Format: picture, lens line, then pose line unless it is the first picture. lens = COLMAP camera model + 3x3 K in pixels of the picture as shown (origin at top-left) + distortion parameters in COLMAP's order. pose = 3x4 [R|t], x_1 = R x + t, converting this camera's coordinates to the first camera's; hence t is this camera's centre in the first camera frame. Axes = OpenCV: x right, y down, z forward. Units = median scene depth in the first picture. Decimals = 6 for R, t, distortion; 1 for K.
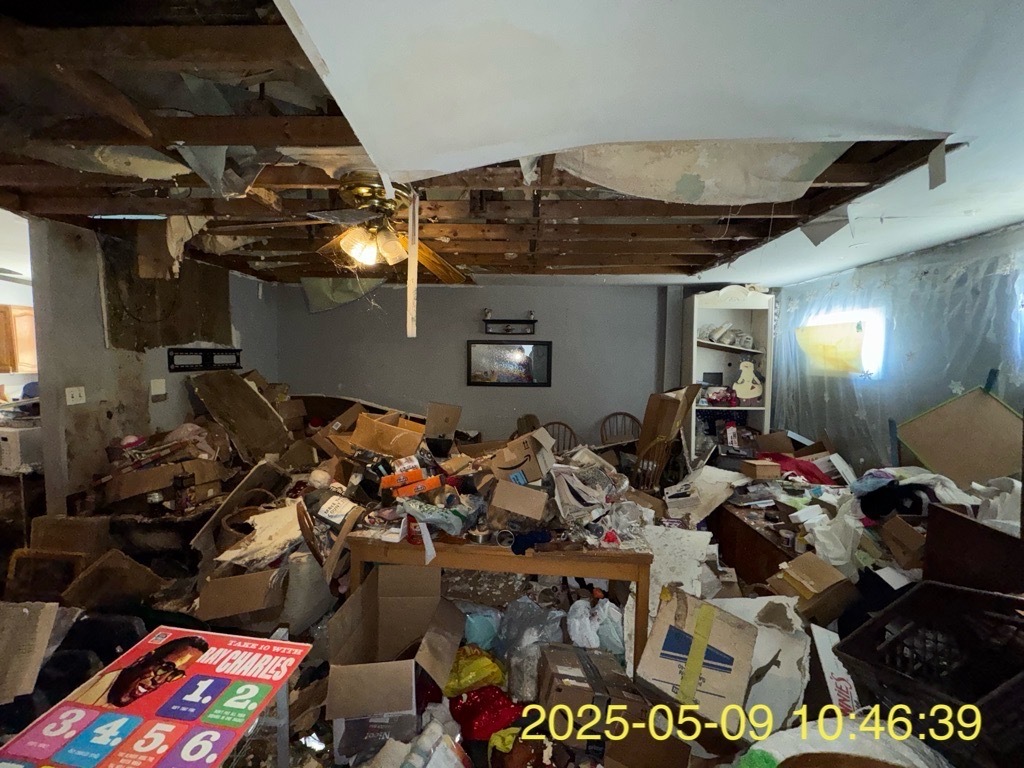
lens RADIAL K [[406.1, 0, 510.7], [0, 406.1, 381.6], [0, 0, 1]] dist [-0.001902, 0.001173]
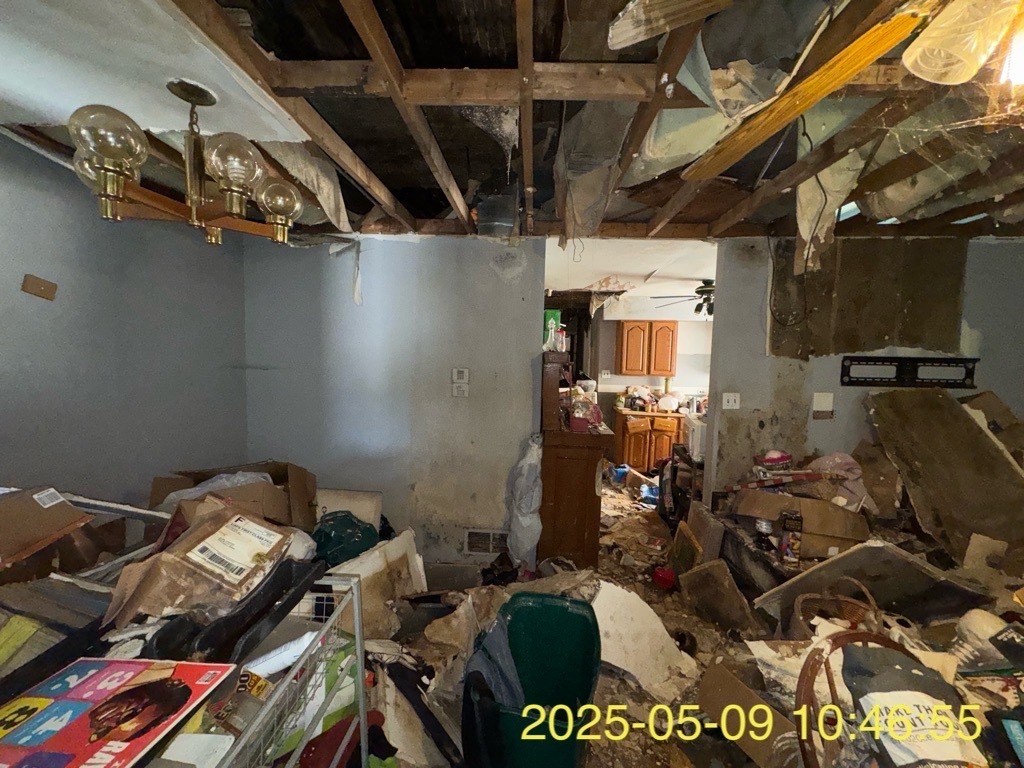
lens RADIAL K [[406.1, 0, 511.7], [0, 406.1, 383.7], [0, 0, 1]] dist [-0.001902, 0.001173]
pose [[-0.021784, 0.064440, -0.997684, -0.011667], [-0.085918, 0.994108, 0.066085, -0.026991], [0.996064, 0.087158, -0.016119, 0.394668]]
